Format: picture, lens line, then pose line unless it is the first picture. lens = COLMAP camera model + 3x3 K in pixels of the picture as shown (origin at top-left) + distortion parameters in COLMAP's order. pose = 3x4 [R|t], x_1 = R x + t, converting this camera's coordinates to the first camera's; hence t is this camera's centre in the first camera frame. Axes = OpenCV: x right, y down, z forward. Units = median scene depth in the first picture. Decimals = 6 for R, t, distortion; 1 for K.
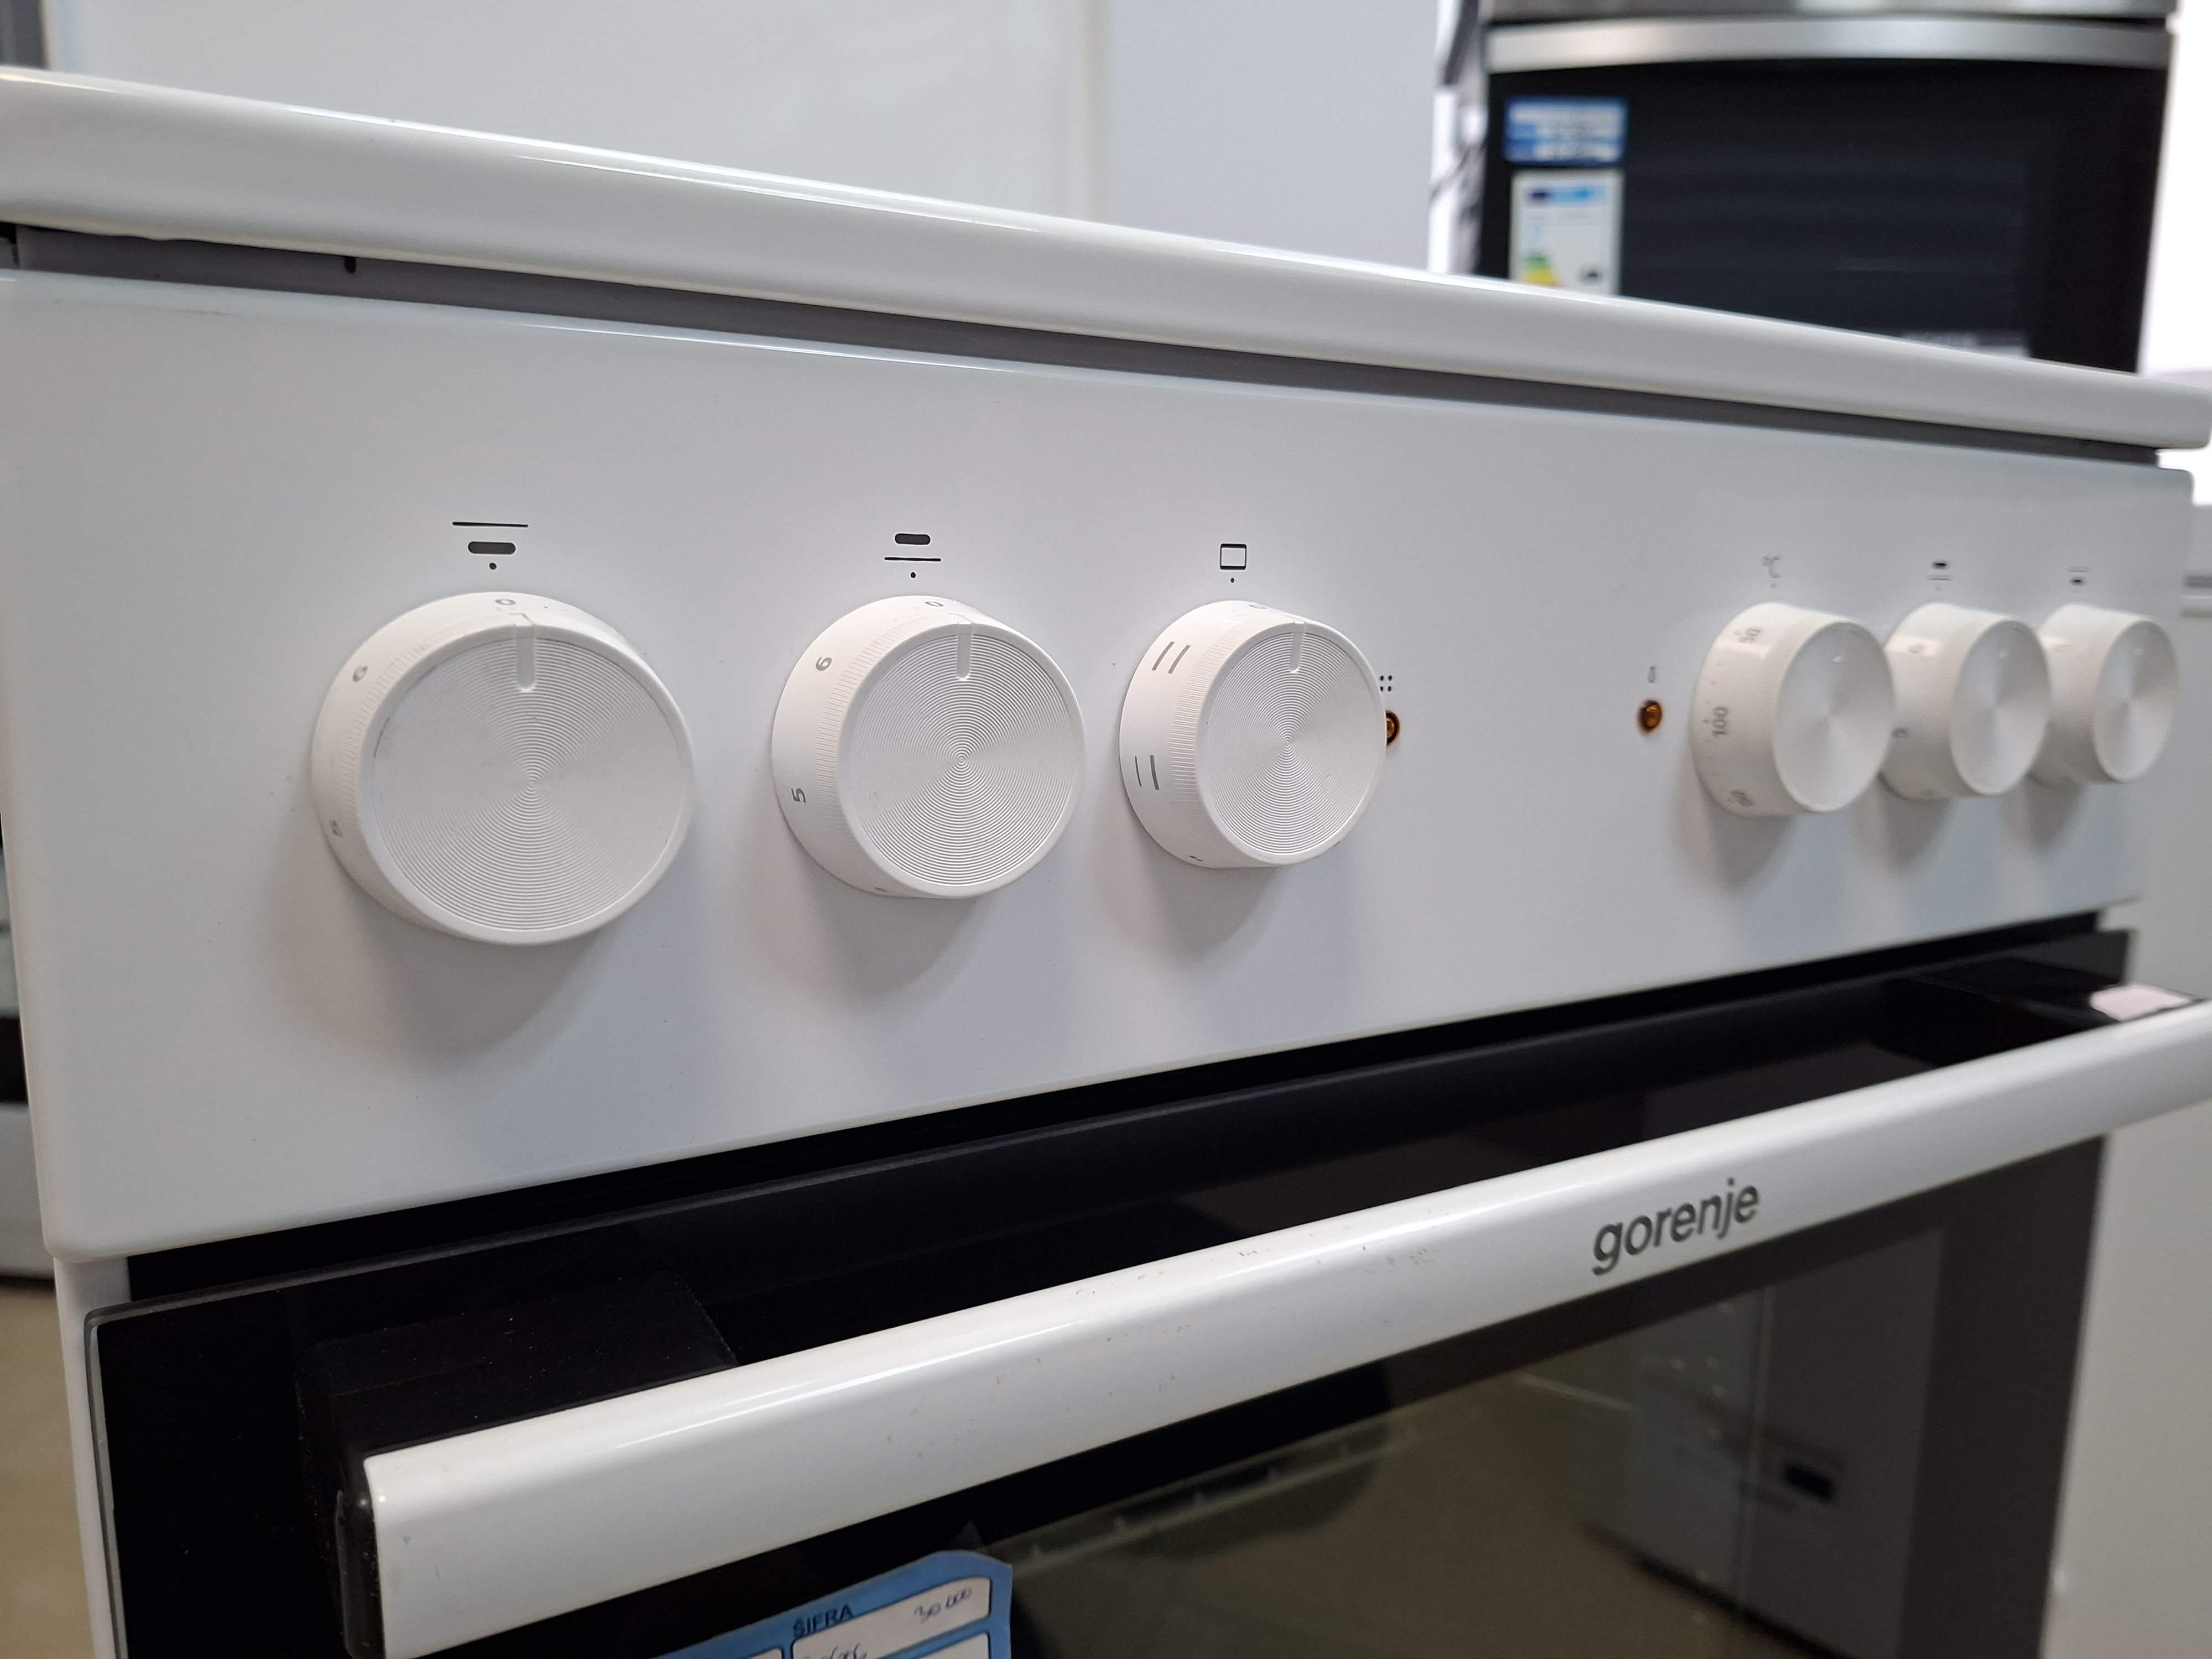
lens RADIAL K [[1654.7, 0, 1106.0], [0, 1654.7, 829.5], [0, 0, 1]] dist [0.107572, -0.121745]
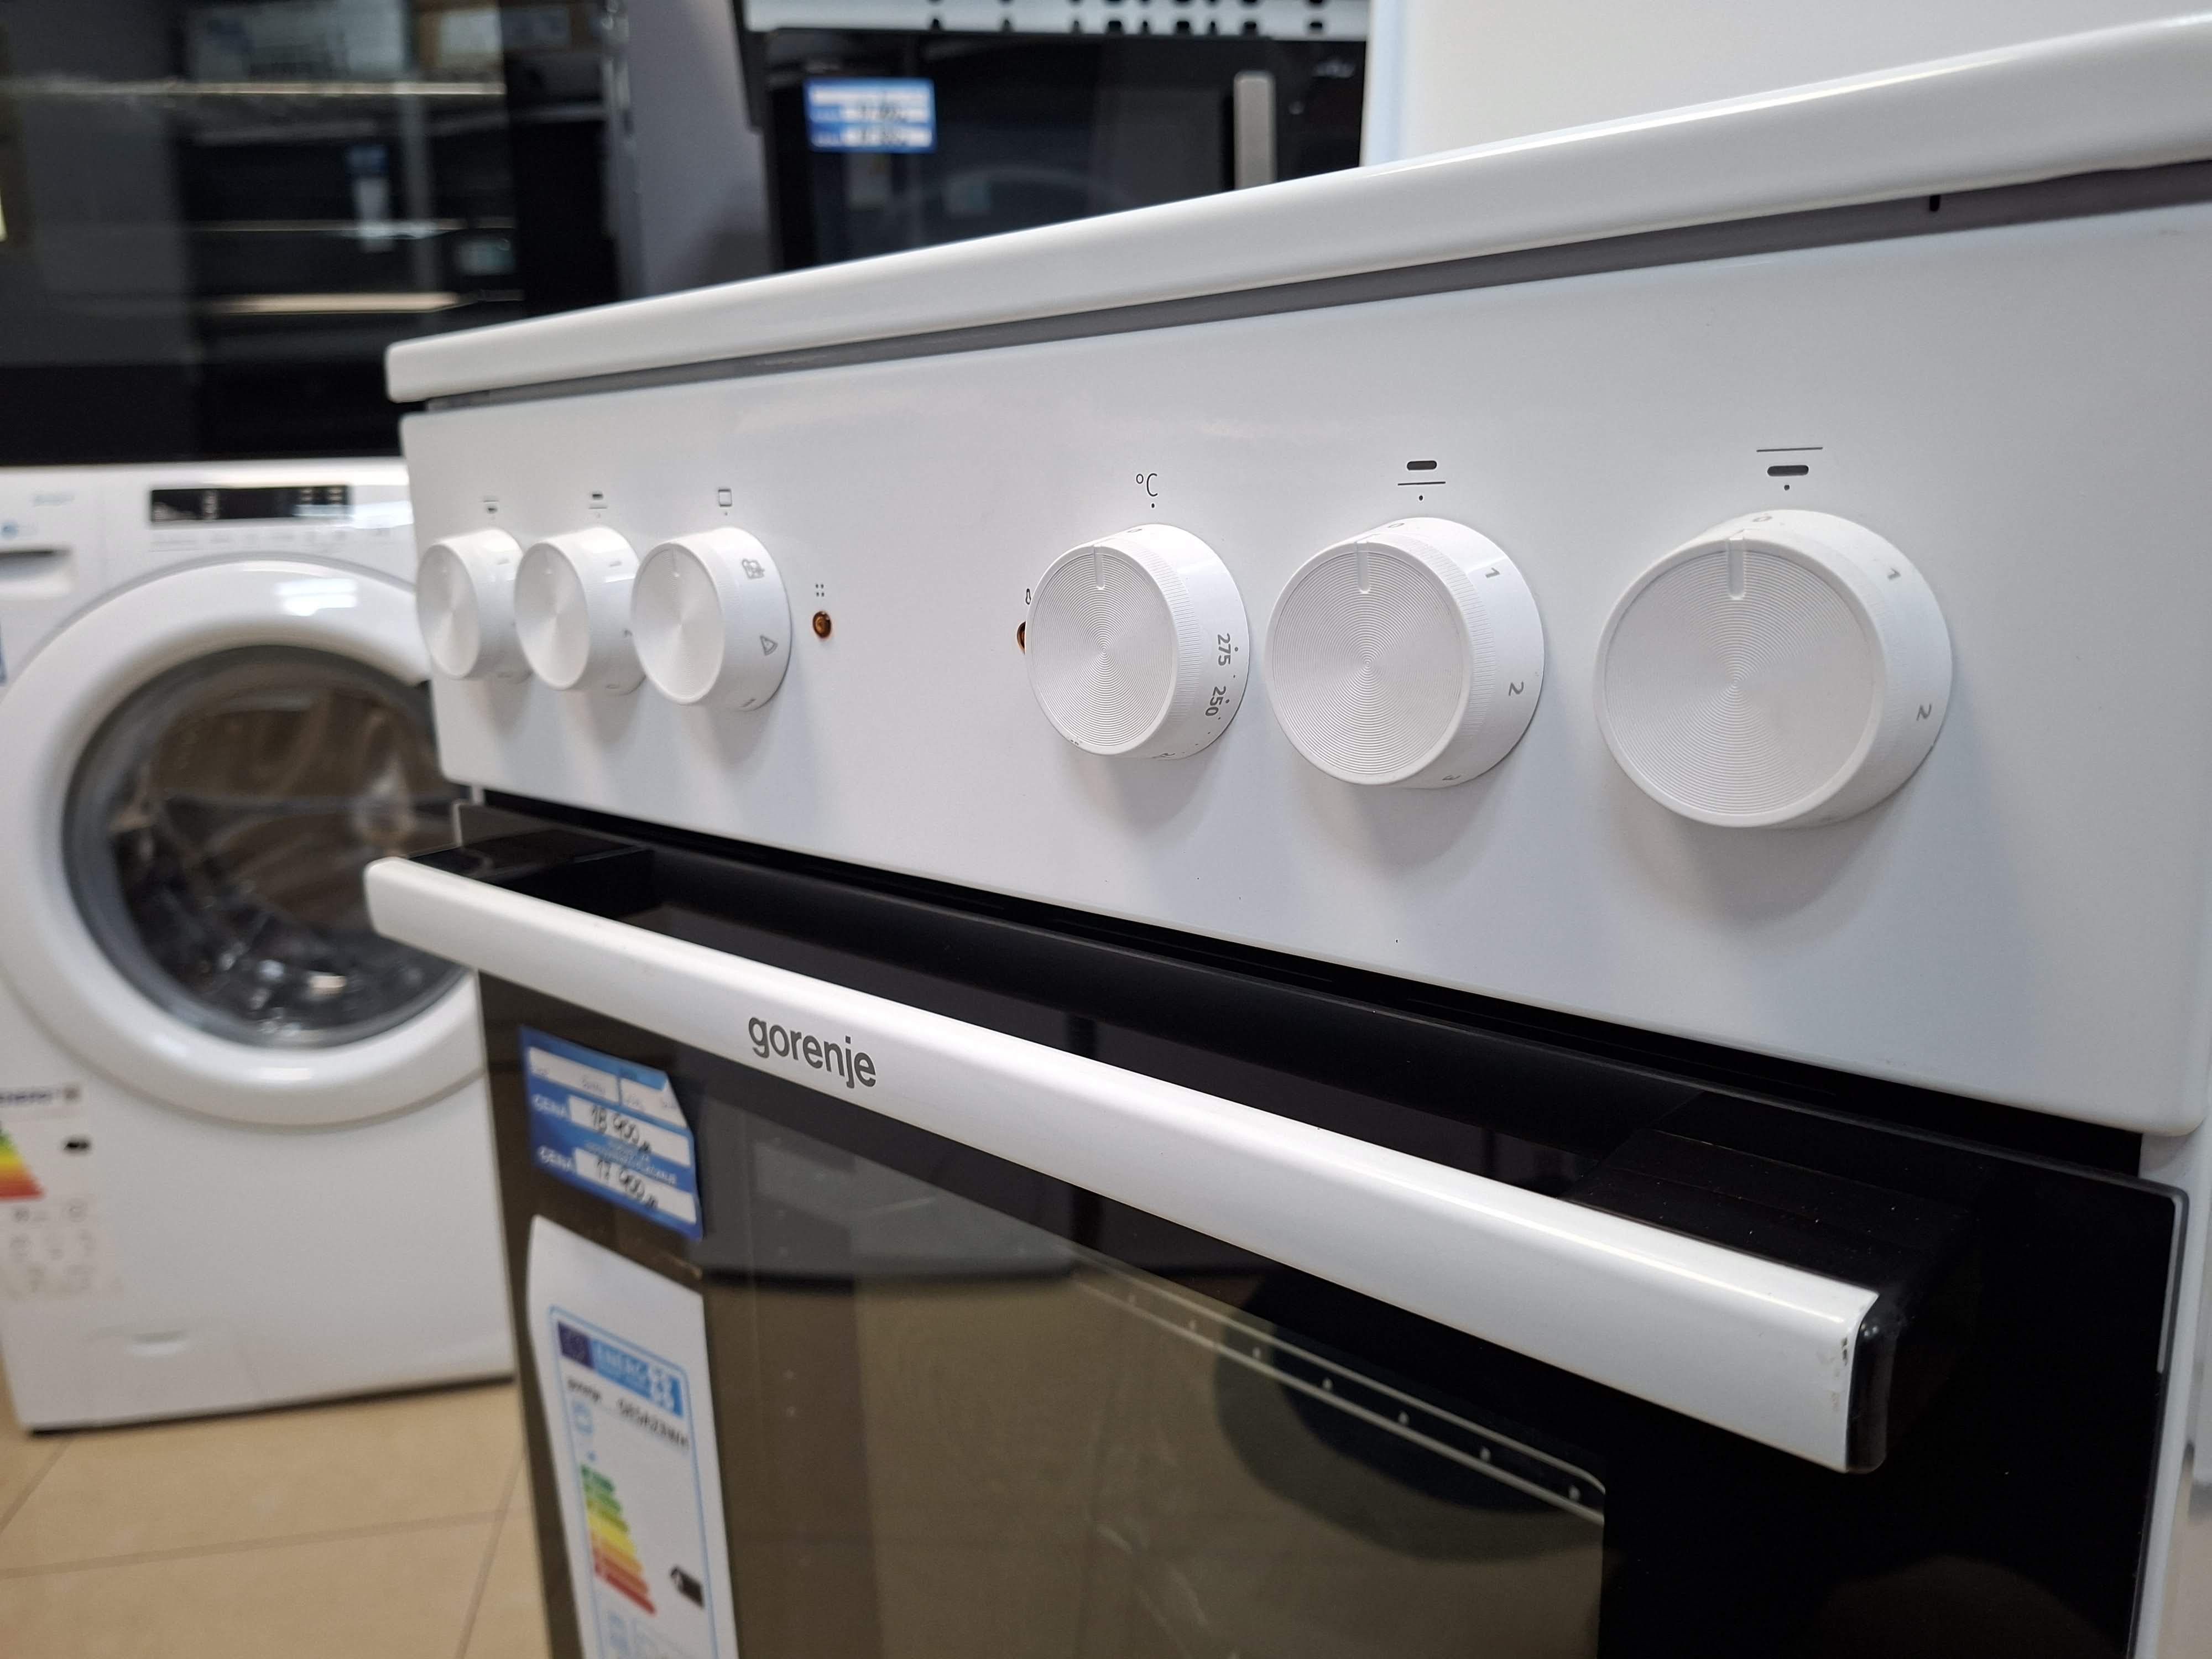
lens RADIAL K [[1485.5, 0, 1106.0], [0, 1485.5, 829.5], [0, 0, 1]] dist [0.128117, -0.180179]
pose [[0.280503, 0.180205, -0.942785, 1.358468], [-0.116790, 0.981328, 0.152824, -0.107232], [0.952721, 0.067240, 0.296312, 0.858940]]
